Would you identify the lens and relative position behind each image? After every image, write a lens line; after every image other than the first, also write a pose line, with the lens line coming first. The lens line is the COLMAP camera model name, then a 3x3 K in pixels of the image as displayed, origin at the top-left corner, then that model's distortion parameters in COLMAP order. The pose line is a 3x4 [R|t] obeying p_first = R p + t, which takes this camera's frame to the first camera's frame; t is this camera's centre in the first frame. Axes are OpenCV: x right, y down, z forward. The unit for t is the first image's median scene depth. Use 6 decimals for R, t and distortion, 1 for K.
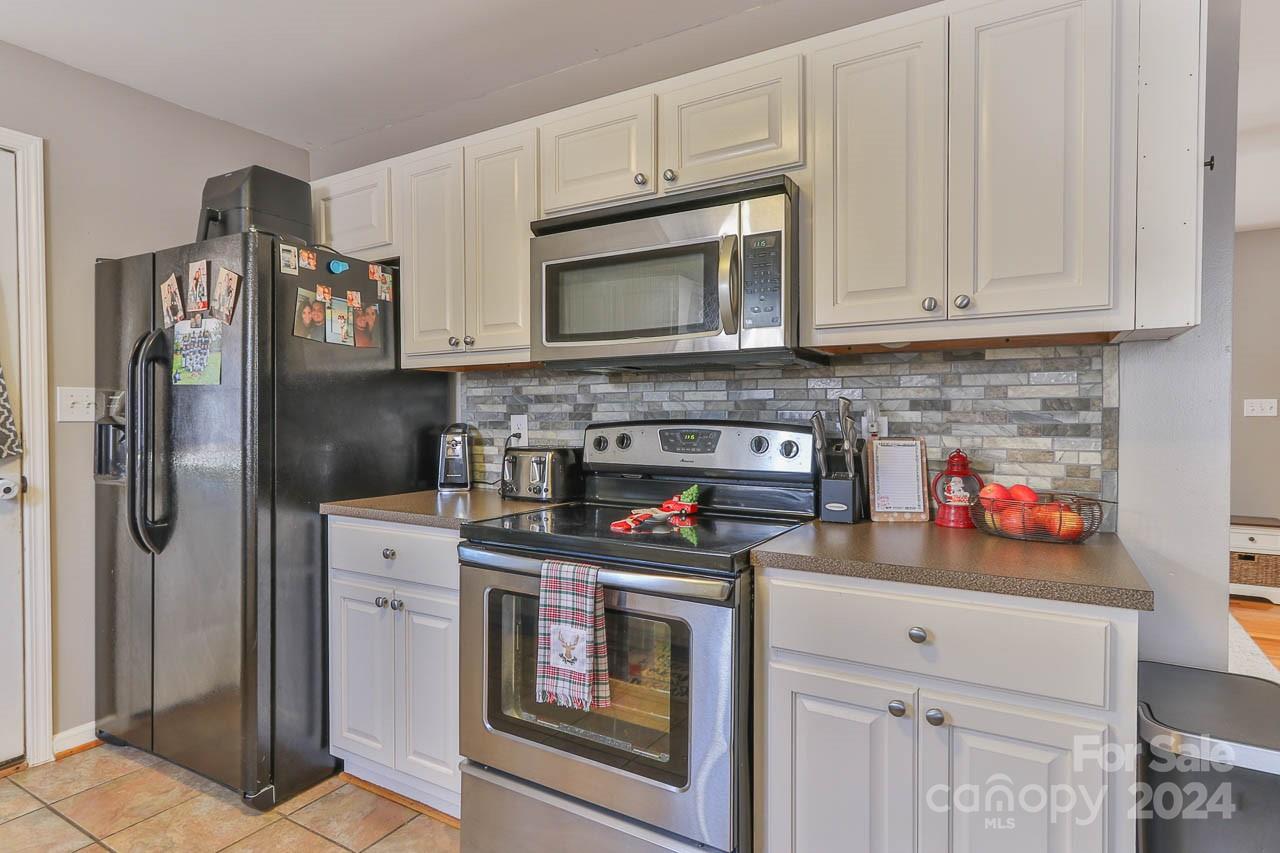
lens RADIAL K [[666.0, 0, 636.9], [0, 666.0, 446.6], [0, 0, 1]] dist [0.001344, 0.000283]
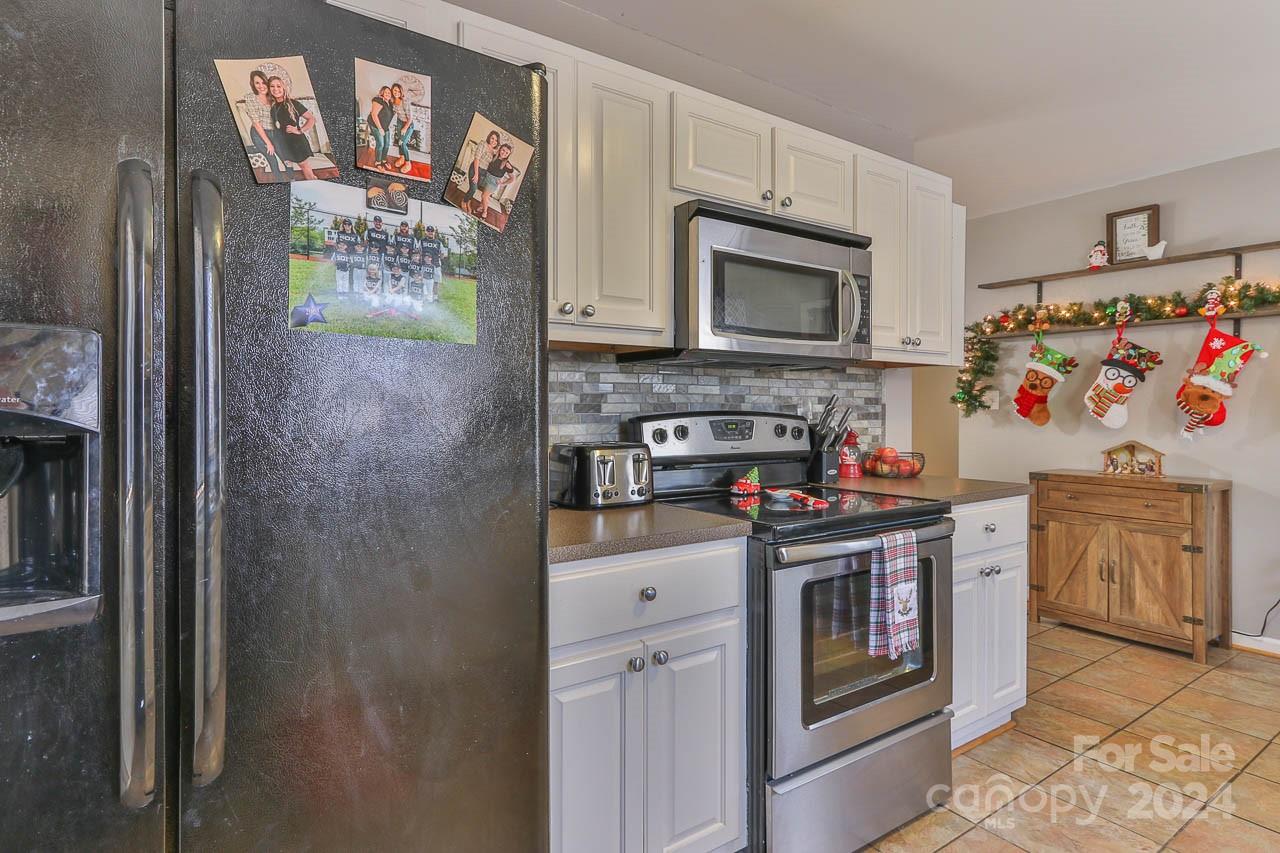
lens RADIAL K [[667.5, 0, 626.5], [0, 667.5, 424.0], [0, 0, 1]] dist [0.001179, 0.002263]
pose [[0.431872, -0.021652, 0.901675, -1.026421], [0.040428, 0.999172, 0.004629, -0.031217], [-0.901028, 0.034454, 0.432390, 0.681738]]
